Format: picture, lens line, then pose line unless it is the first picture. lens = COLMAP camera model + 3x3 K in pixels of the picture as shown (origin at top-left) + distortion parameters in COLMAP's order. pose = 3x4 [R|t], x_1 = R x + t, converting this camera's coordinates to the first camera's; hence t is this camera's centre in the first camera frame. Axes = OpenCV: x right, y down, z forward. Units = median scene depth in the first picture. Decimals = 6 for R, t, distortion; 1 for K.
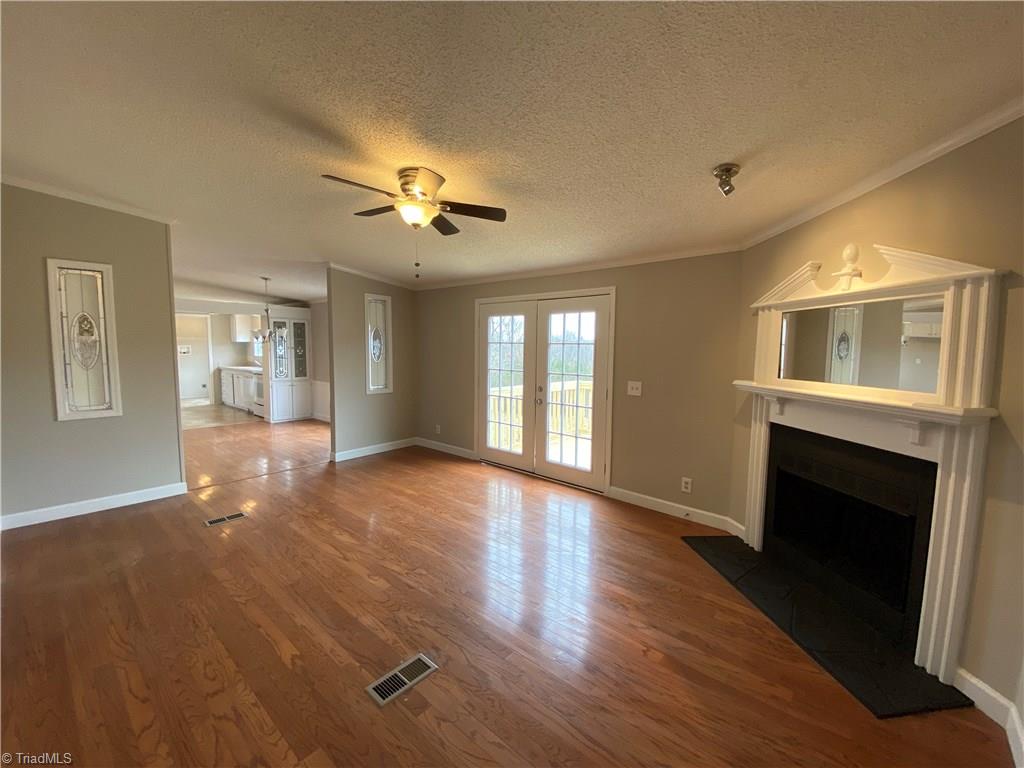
lens RADIAL K [[416.8, 0, 510.3], [0, 416.8, 382.0], [0, 0, 1]] dist [0.031343, -0.028162]
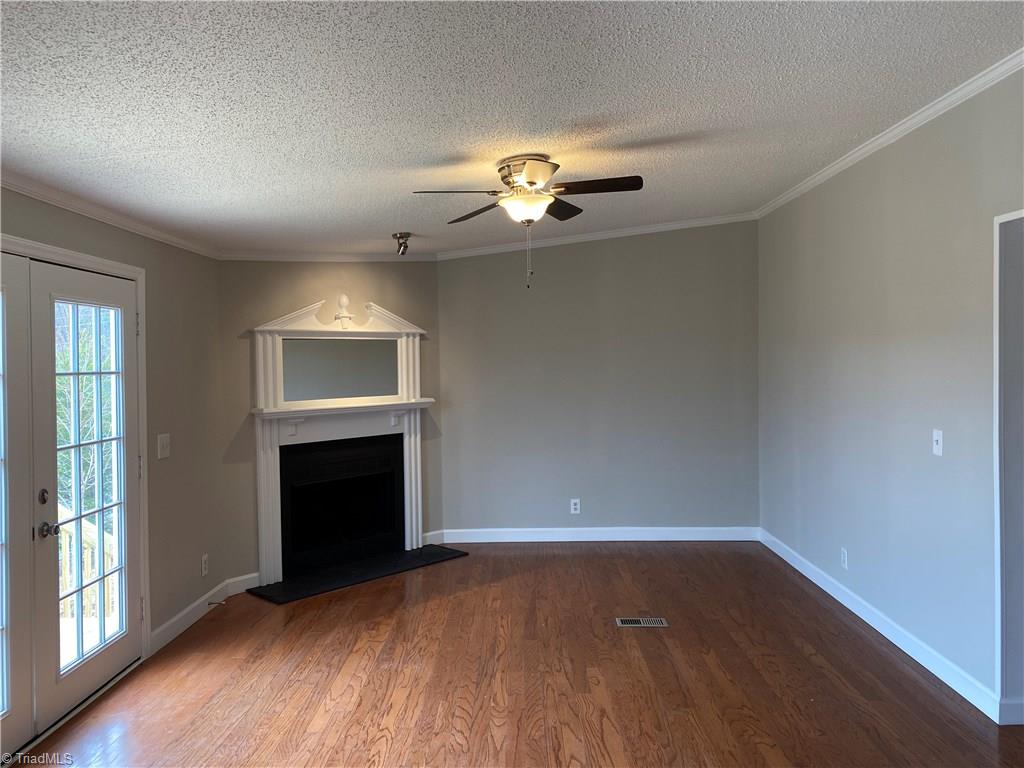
lens RADIAL K [[780.1, 0, 514.1], [0, 780.1, 377.8], [0, 0, 1]] dist [0.046850, -0.046516]
pose [[-0.648682, -0.023100, 0.760709, -1.348971], [0.067211, 0.993895, 0.087494, -0.223172], [-0.758086, 0.107884, -0.643169, 2.039461]]
